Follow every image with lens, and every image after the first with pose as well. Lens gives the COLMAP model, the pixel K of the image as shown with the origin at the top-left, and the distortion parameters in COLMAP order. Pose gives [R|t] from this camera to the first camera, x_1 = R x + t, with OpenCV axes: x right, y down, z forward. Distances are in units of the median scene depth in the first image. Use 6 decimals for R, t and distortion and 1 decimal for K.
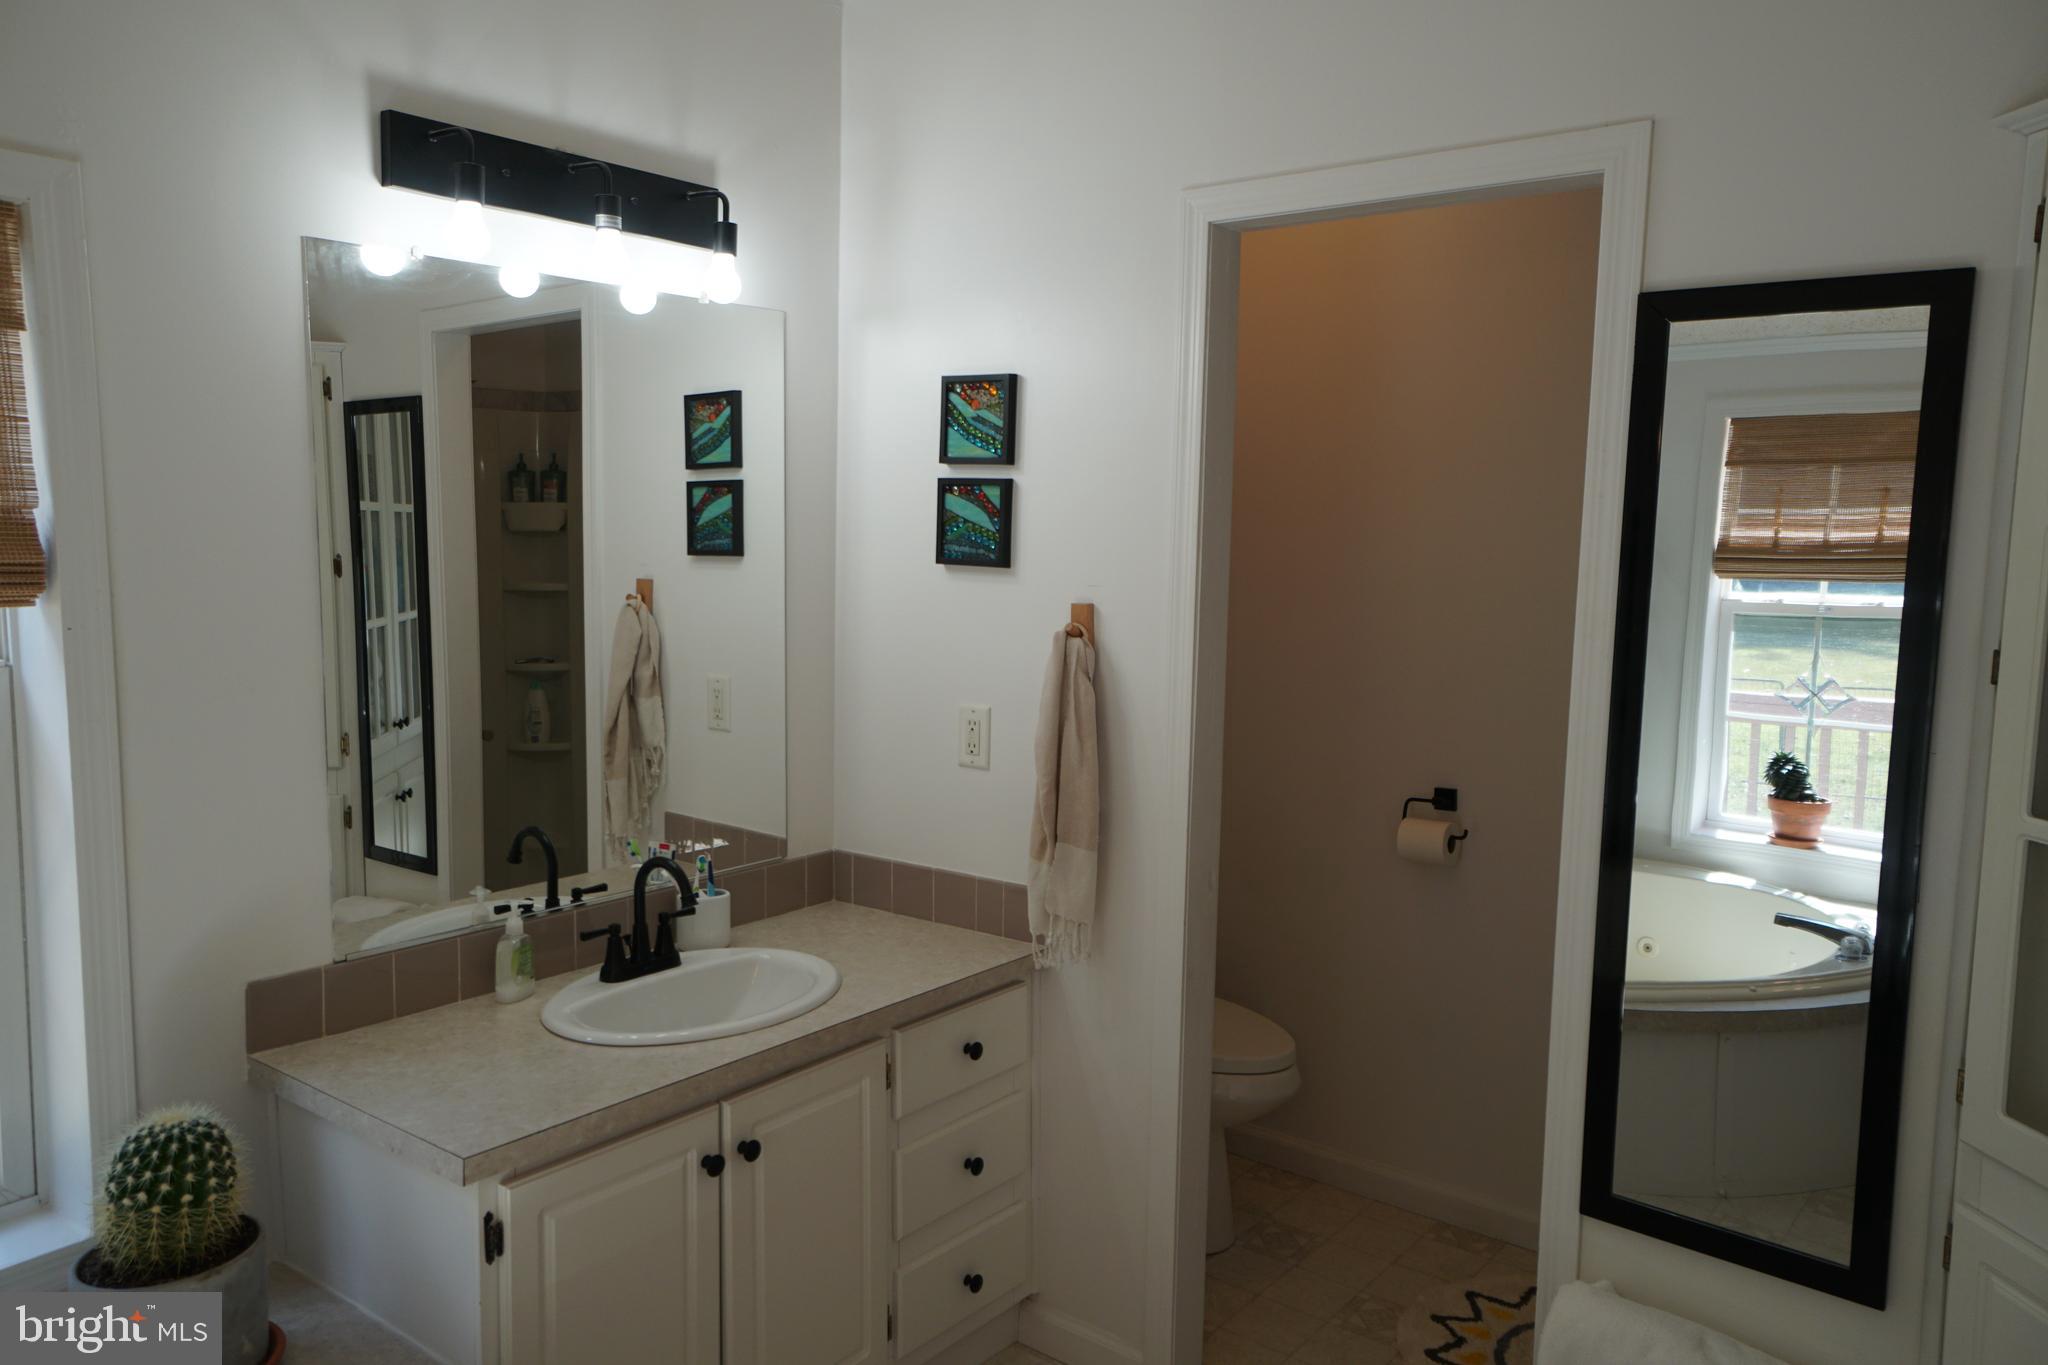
lens RADIAL K [[1472.5, 0, 1034.8], [0, 1472.5, 684.5], [0, 0, 1]] dist [0.031127, 0.006493]
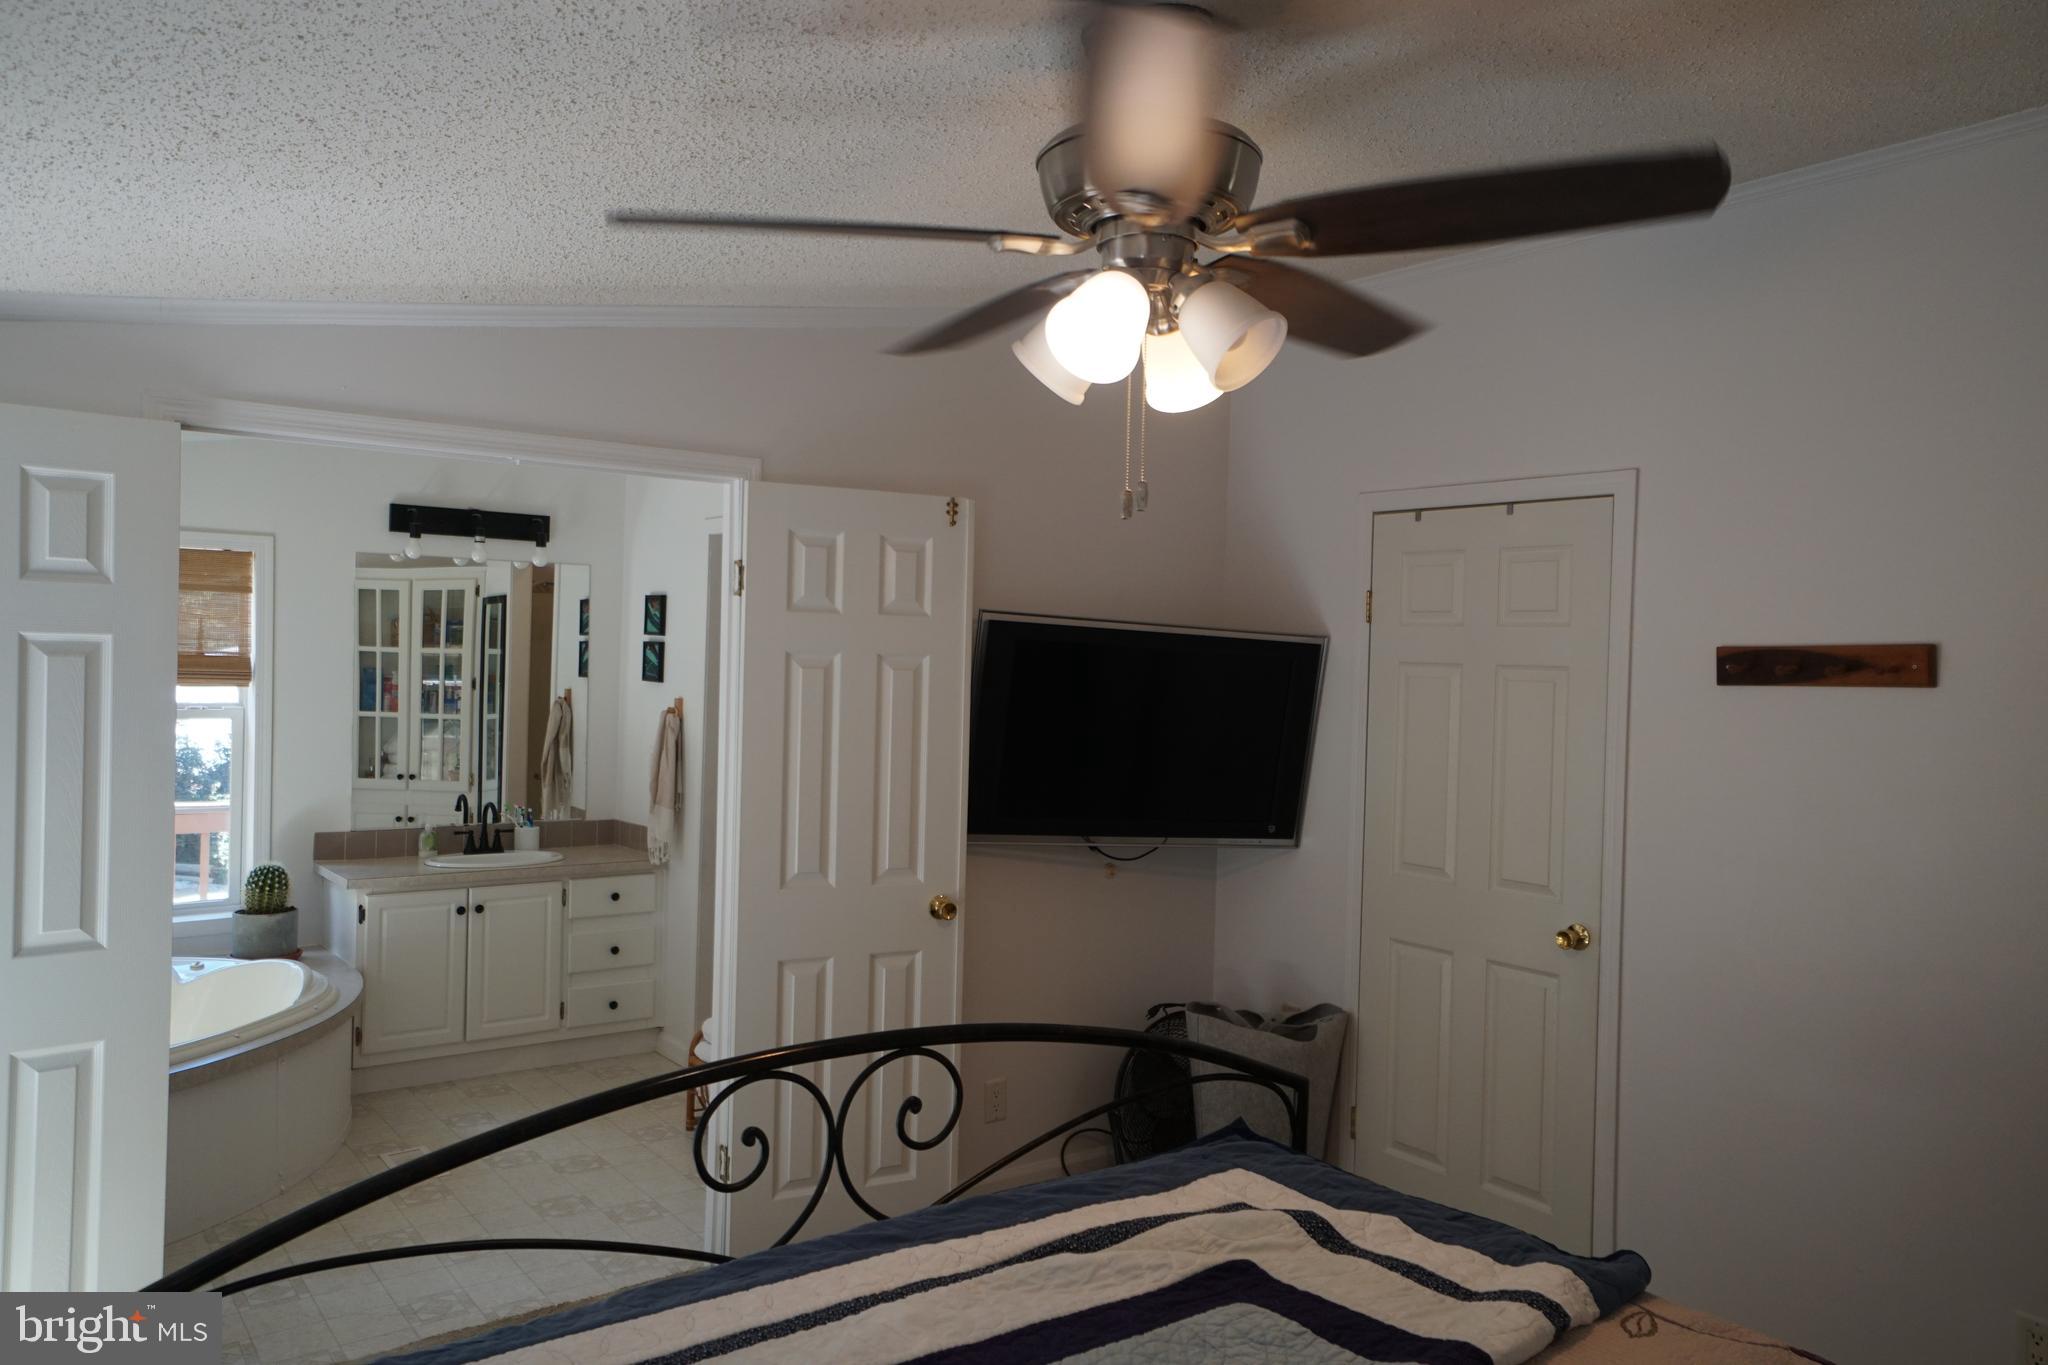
lens RADIAL K [[1472.5, 0, 1029.7], [0, 1472.5, 676.0], [0, 0, 1]] dist [0.031127, 0.006493]
pose [[0.966039, 0.011692, -0.258130, 1.173750], [-0.038928, 0.994159, -0.100659, 0.121221], [0.255446, 0.107289, 0.960852, -1.054278]]
